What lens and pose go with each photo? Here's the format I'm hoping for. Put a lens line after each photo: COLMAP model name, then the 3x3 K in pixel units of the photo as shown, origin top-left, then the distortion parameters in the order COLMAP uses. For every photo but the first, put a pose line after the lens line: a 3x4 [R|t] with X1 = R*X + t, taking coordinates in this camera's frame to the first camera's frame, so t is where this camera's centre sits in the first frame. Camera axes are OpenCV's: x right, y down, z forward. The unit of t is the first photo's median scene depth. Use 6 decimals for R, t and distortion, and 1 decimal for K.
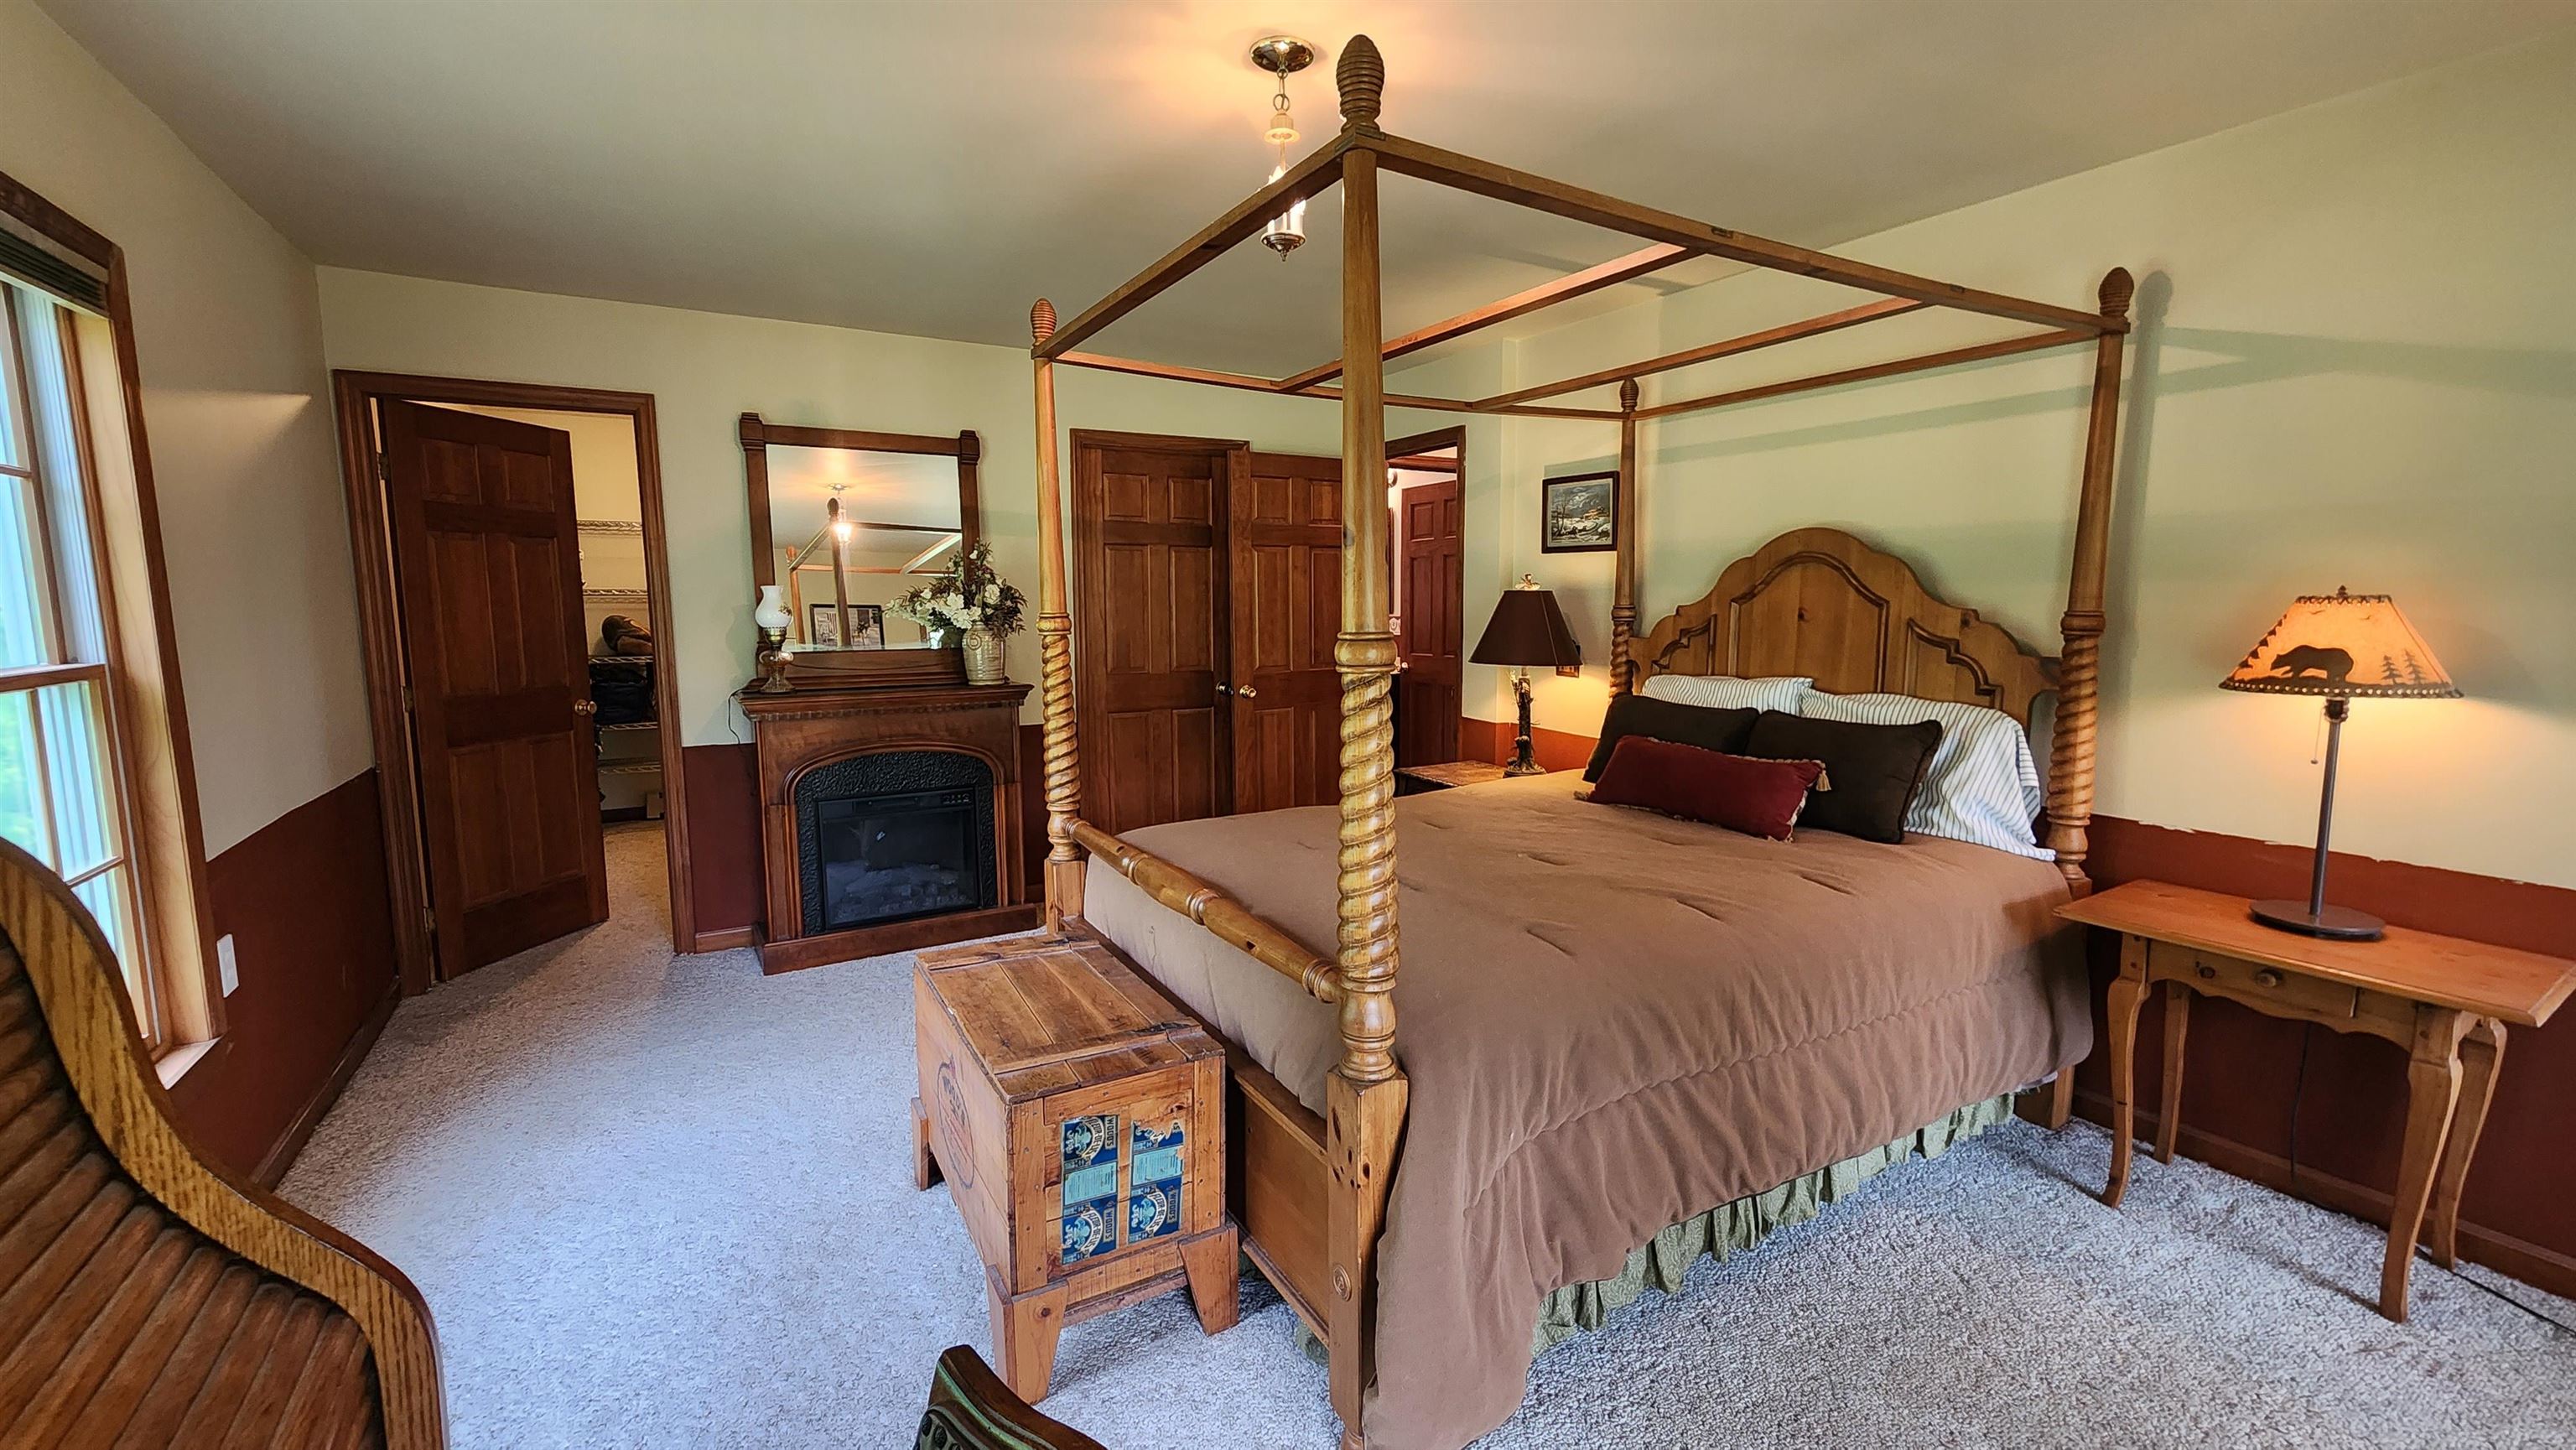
lens RADIAL K [[1065.1, 0, 1288.0], [0, 1065.1, 725.0], [0, 0, 1]] dist [-0.002626, 0.000327]
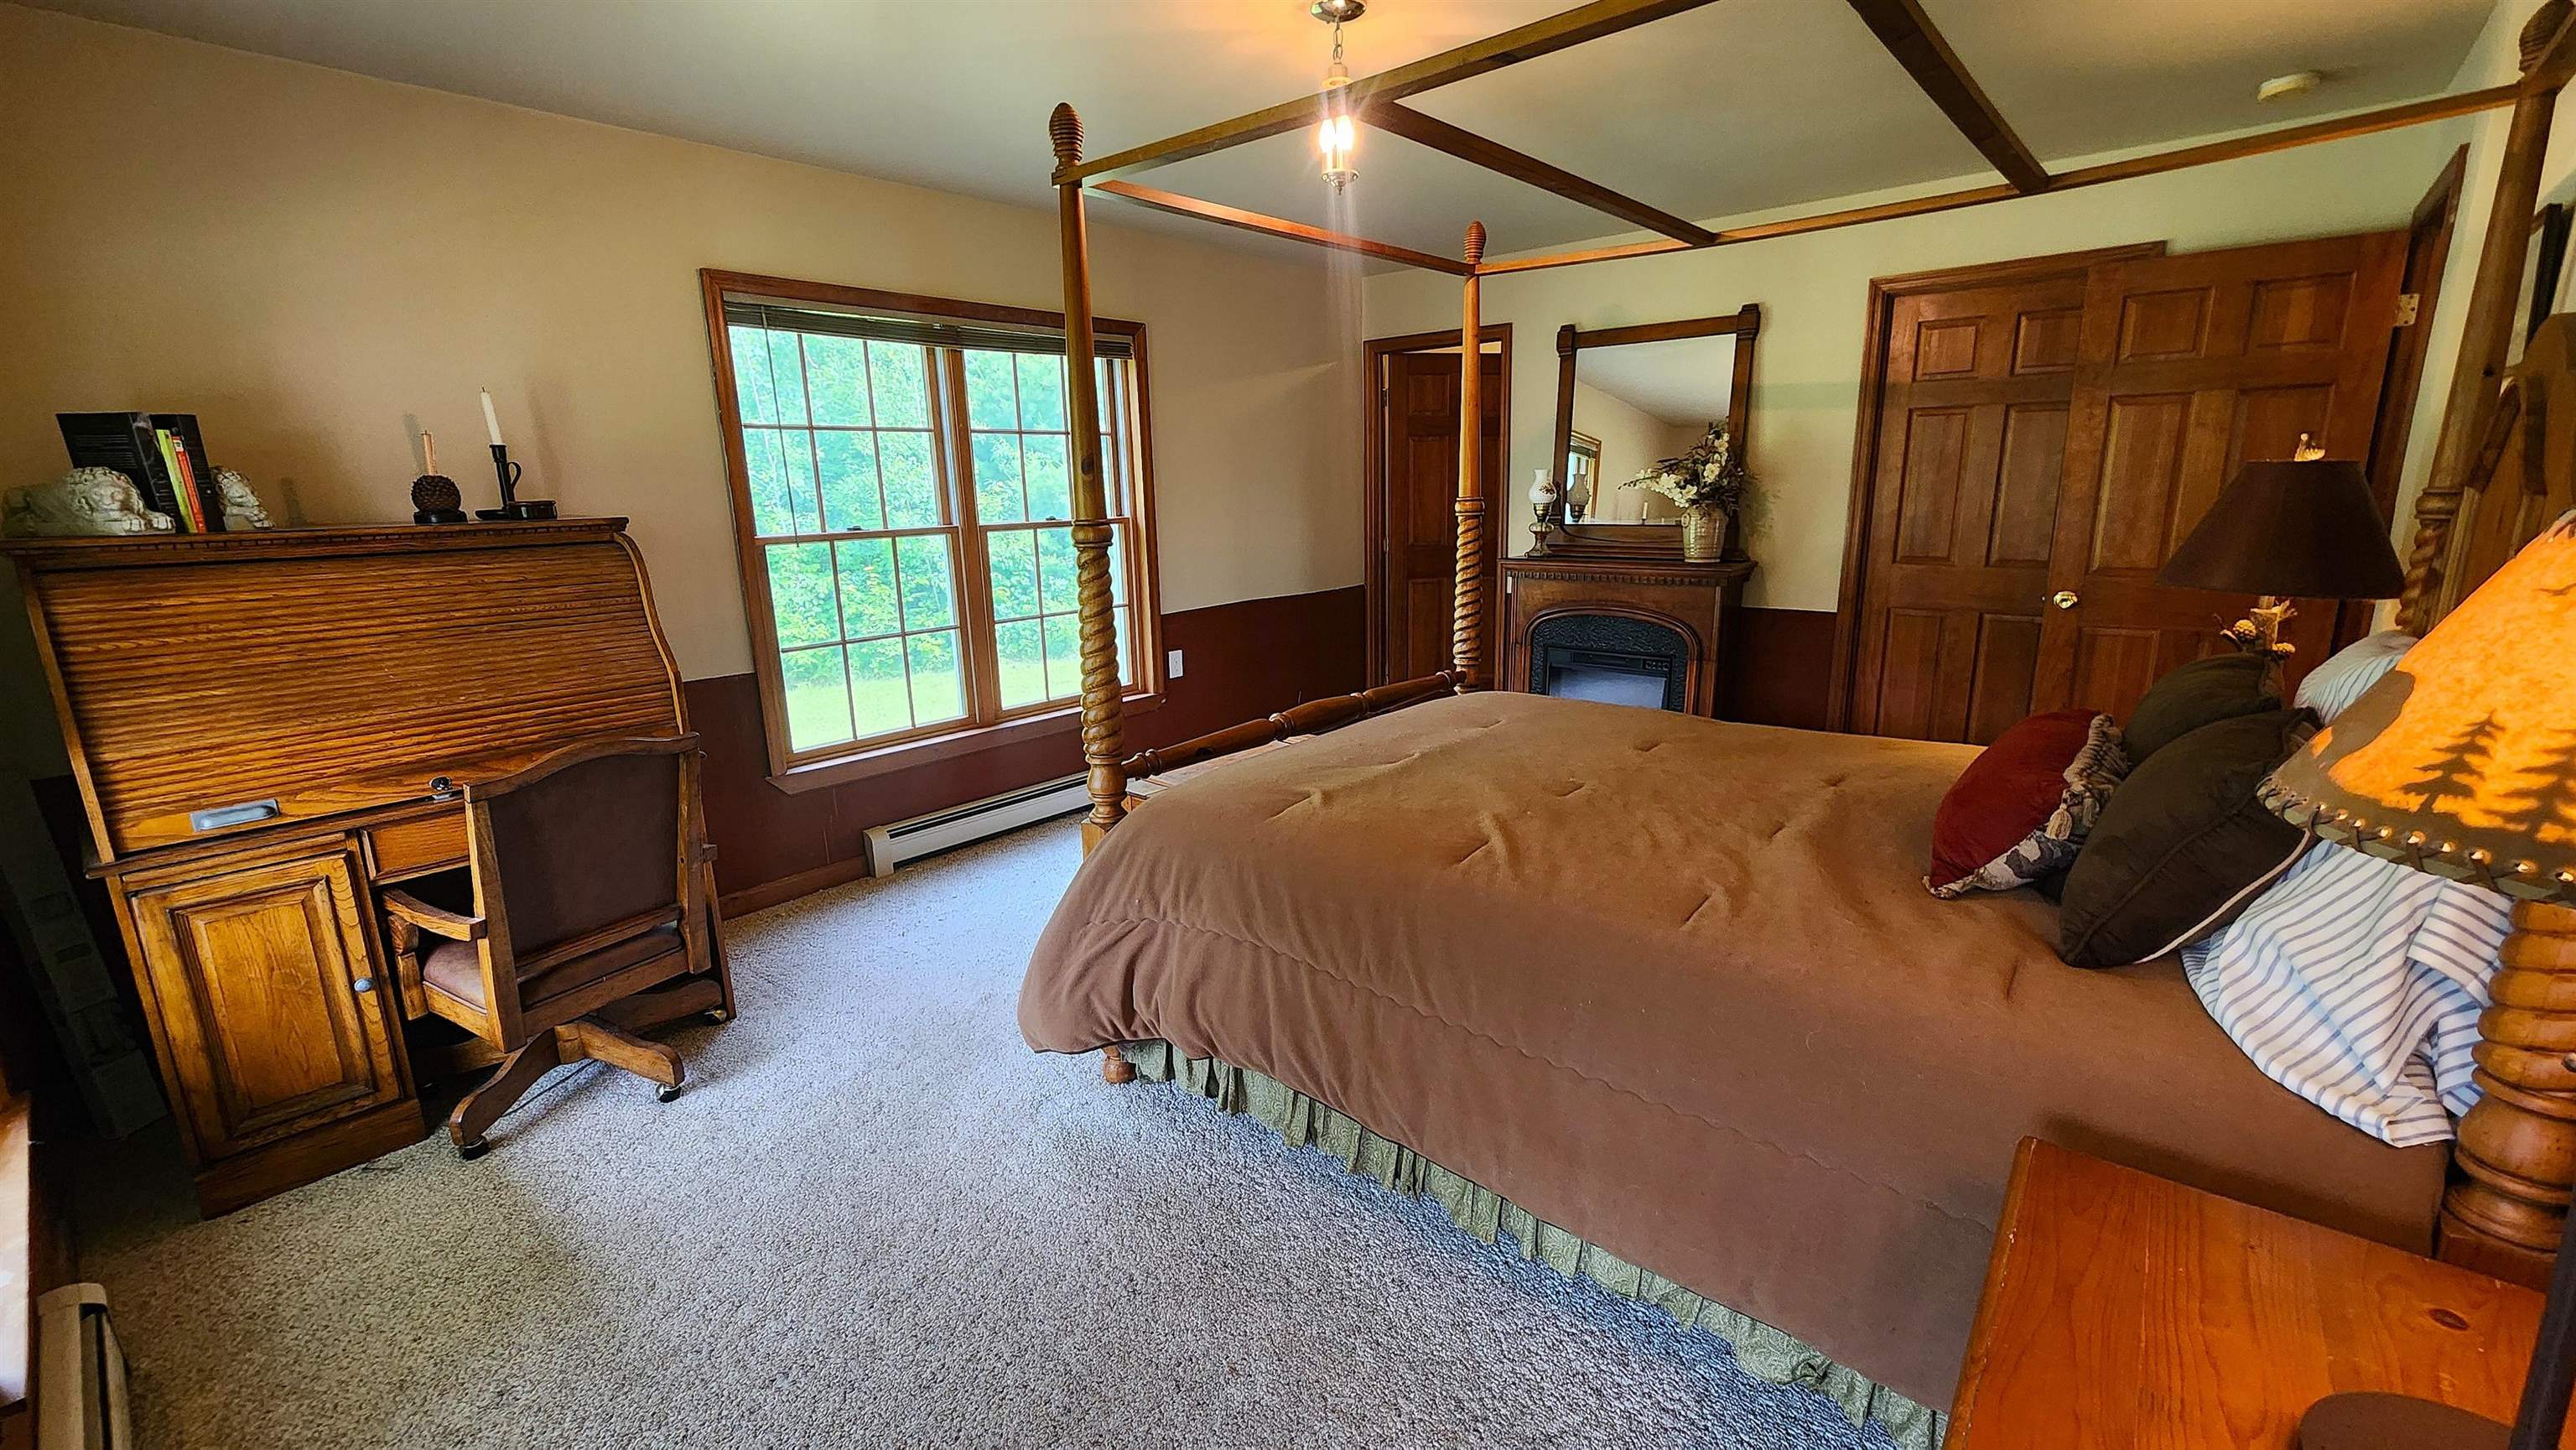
lens RADIAL K [[1065.1, 0, 1288.0], [0, 1065.1, 725.0], [0, 0, 1]] dist [-0.002626, 0.000327]
pose [[0.320000, 0.207407, -0.924436, 0.834767], [-0.093701, 0.977888, 0.186964, -0.056796], [0.942772, 0.026791, 0.332359, 0.408025]]
